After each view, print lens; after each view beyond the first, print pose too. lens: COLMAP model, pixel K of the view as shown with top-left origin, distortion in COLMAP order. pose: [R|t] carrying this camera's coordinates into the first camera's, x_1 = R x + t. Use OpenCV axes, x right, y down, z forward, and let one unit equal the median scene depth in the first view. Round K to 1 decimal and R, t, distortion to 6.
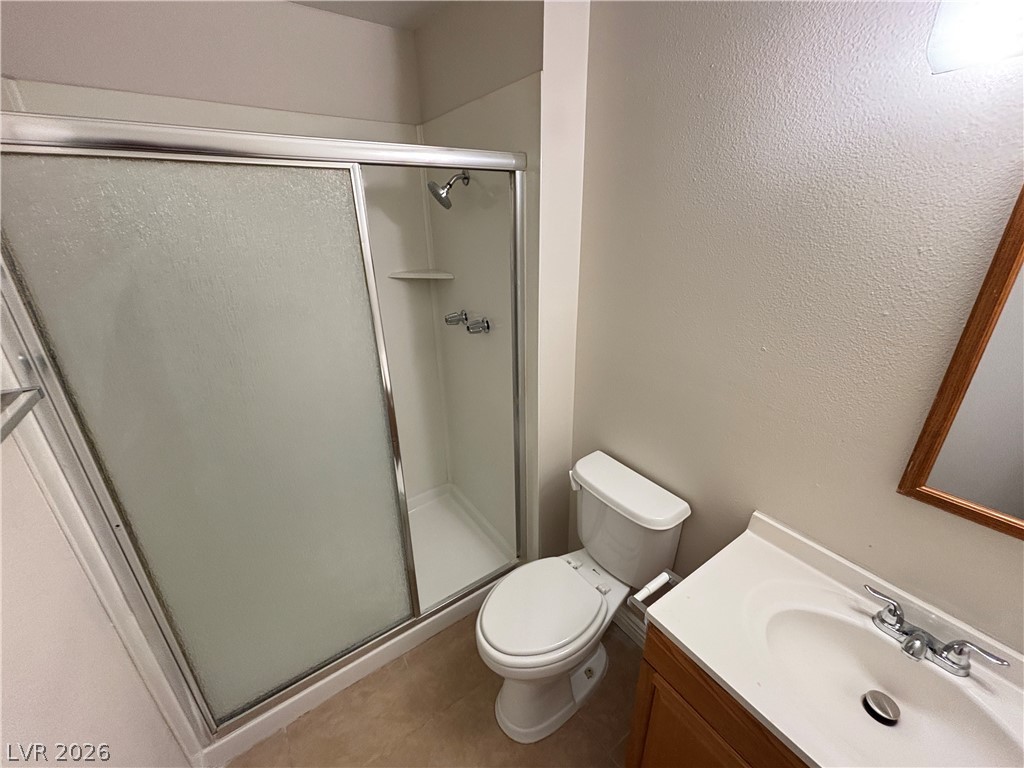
lens RADIAL K [[413.6, 0, 511.3], [0, 413.6, 383.5], [0, 0, 1]] dist [-0.001663, -0.000021]
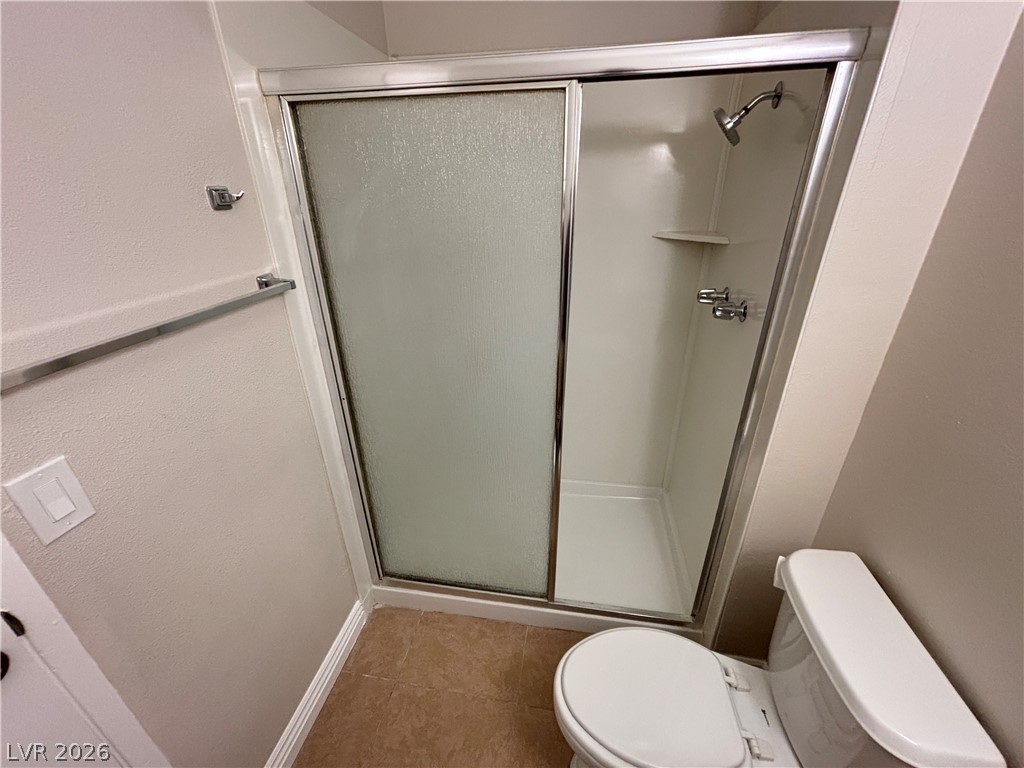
lens RADIAL K [[413.6, 0, 511.3], [0, 413.6, 383.5], [0, 0, 1]] dist [-0.001663, -0.000021]
pose [[0.710998, 0.302063, -0.635012, 0.172166], [-0.259087, 0.952039, 0.162777, -0.039254], [0.653725, 0.048789, 0.755158, 0.226733]]
